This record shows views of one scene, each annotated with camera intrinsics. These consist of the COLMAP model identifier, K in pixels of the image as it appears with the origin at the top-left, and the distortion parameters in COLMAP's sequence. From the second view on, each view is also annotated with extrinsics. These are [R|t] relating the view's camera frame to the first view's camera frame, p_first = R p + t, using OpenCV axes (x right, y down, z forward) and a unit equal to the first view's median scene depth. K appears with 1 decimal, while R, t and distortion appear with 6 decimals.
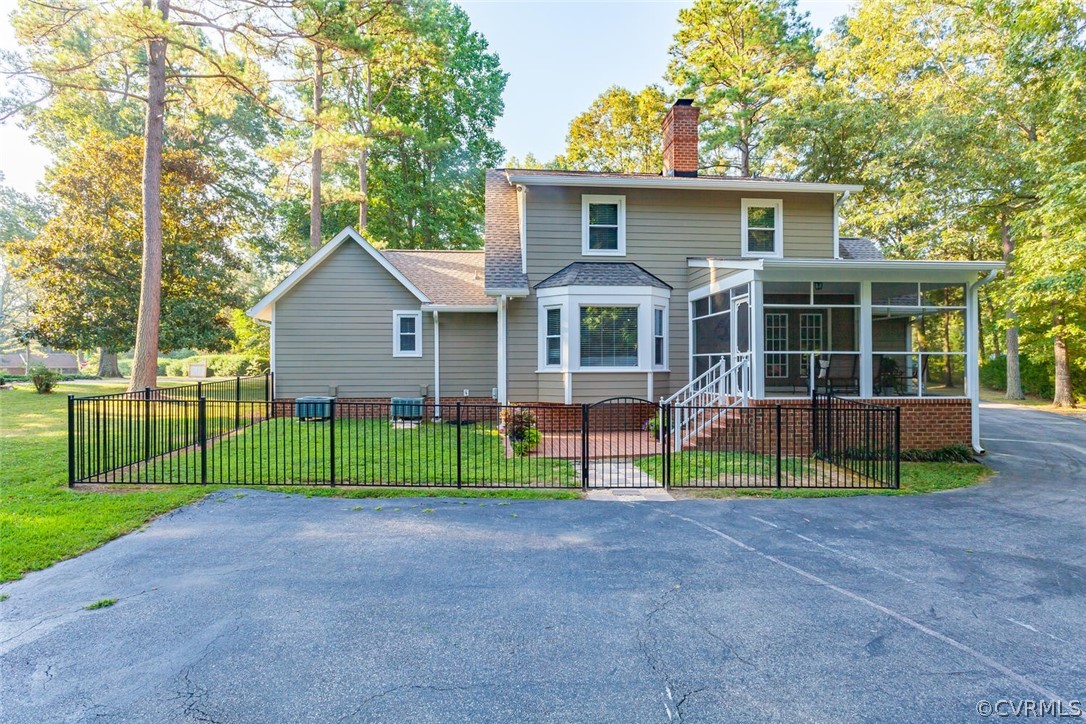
lens RADIAL K [[558.9, 0, 542.0], [0, 558.9, 365.5], [0, 0, 1]] dist [-0.005549, -0.000091]
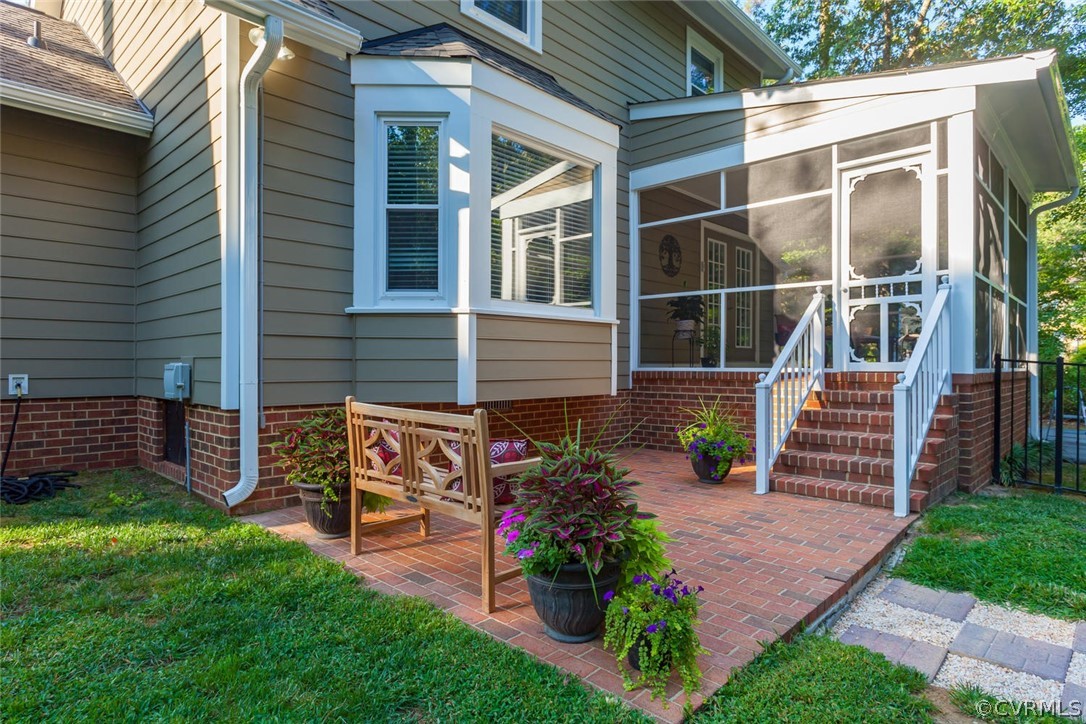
lens RADIAL K [[609.7, 0, 540.5], [0, 609.7, 363.6], [0, 0, 1]] dist [-0.001657, 0.000007]
pose [[0.760101, 0.000158, 0.649805, -0.154783], [-0.005974, 0.999959, 0.006744, 0.038520], [-0.649778, -0.009008, 0.760071, 0.646205]]
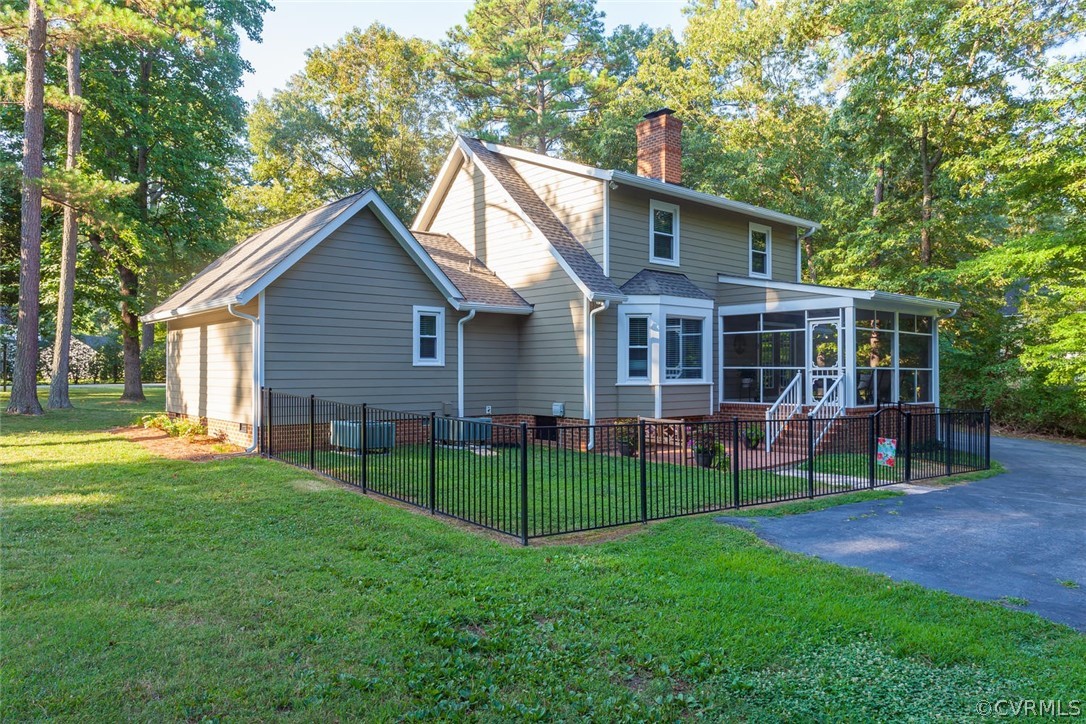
lens RADIAL K [[693.0, 0, 541.9], [0, 693.0, 369.5], [0, 0, 1]] dist [0.009693, 0.000554]
pose [[0.826225, 0.004635, 0.563322, -0.746152], [-0.005297, 0.999986, -0.000458, -0.012284], [-0.563316, -0.002606, 0.826237, 0.121383]]
